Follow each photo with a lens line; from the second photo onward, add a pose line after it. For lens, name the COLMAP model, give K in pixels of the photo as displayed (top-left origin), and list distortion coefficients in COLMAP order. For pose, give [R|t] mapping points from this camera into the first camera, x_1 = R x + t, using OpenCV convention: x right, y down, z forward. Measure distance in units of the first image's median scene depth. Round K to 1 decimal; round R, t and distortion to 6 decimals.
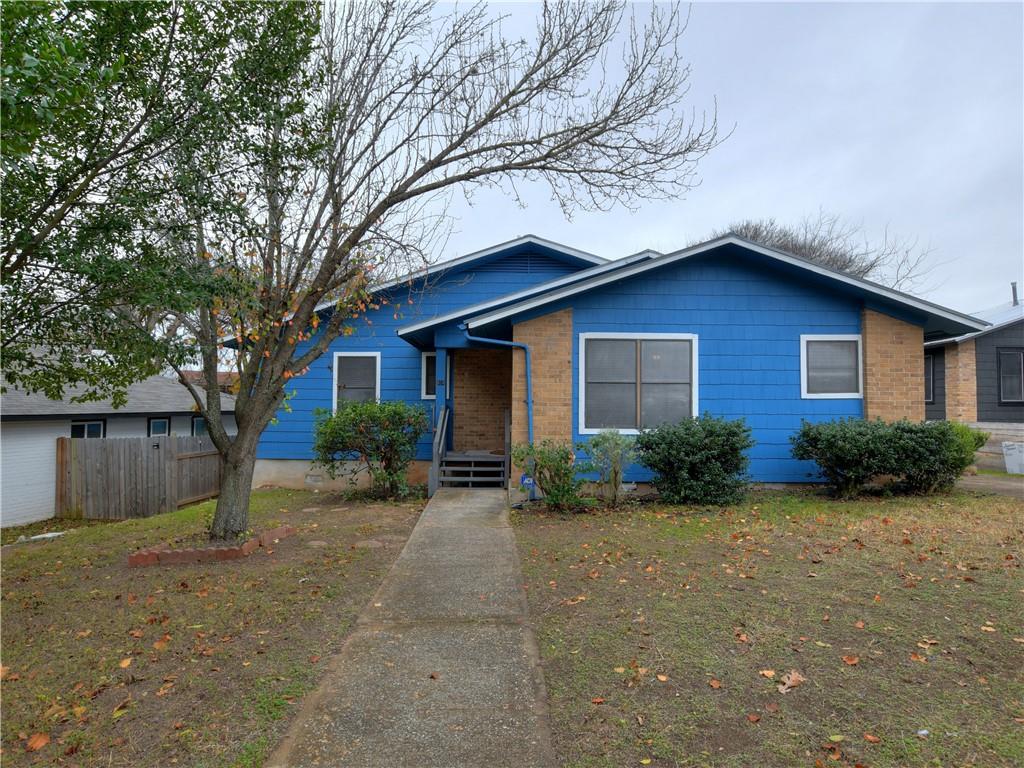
lens RADIAL K [[520.7, 0, 511.0], [0, 520.7, 400.9], [0, 0, 1]] dist [-0.002606, -0.000267]
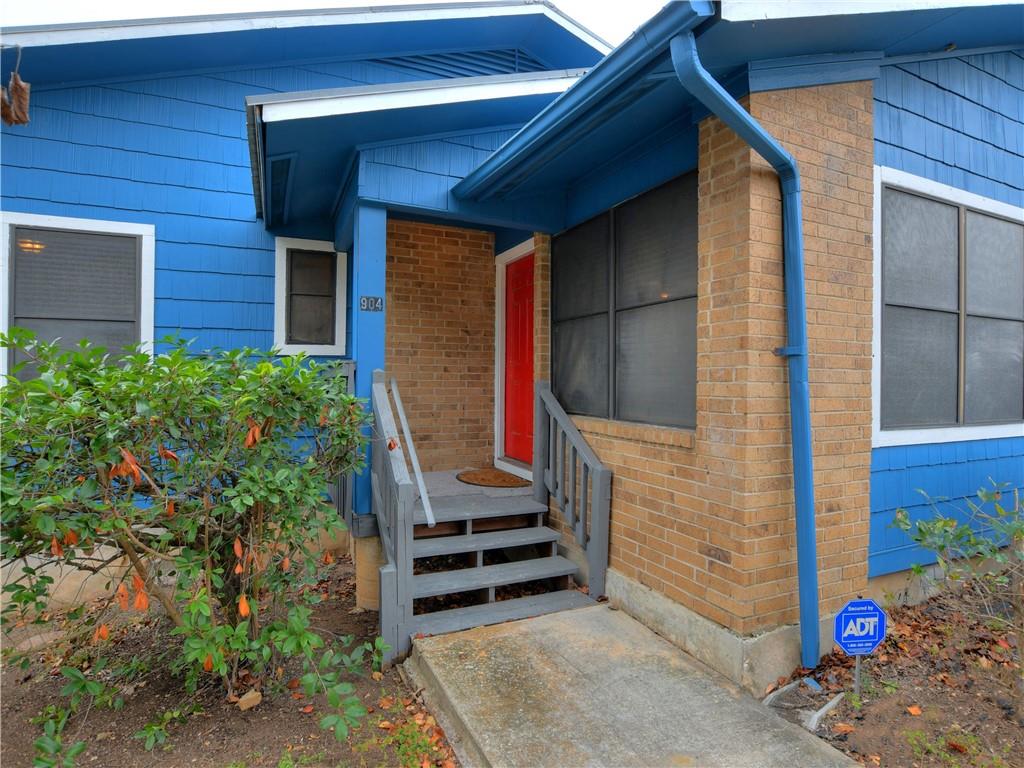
lens RADIAL K [[552.5, 0, 508.6], [0, 552.5, 380.3], [0, 0, 1]] dist [-0.002108, -0.000378]
pose [[0.920513, 0.003314, 0.390697, -0.240357], [-0.008503, 0.999897, 0.011554, 0.014438], [-0.390619, -0.013957, 0.920447, 0.751825]]
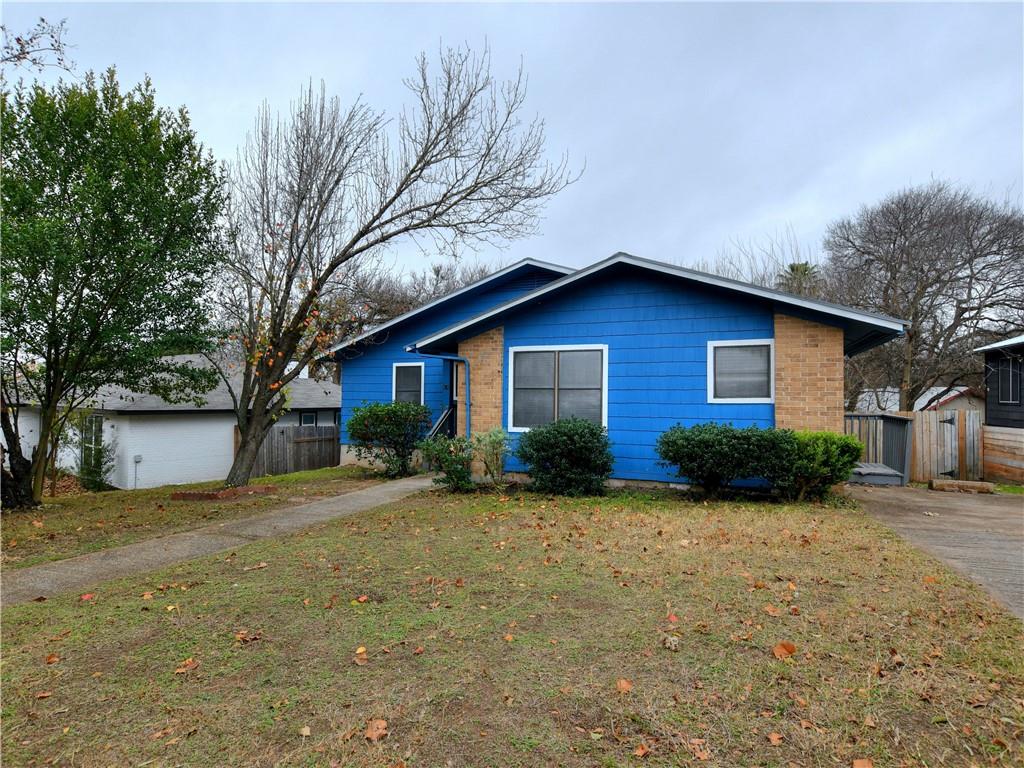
lens RADIAL K [[520.7, 0, 511.0], [0, 520.7, 400.9], [0, 0, 1]] dist [-0.002606, -0.000267]
pose [[0.920936, 0.005071, -0.389682, 0.601315], [-0.001882, 0.999962, 0.008564, -0.017180], [0.389710, -0.007154, 0.920910, -0.098855]]
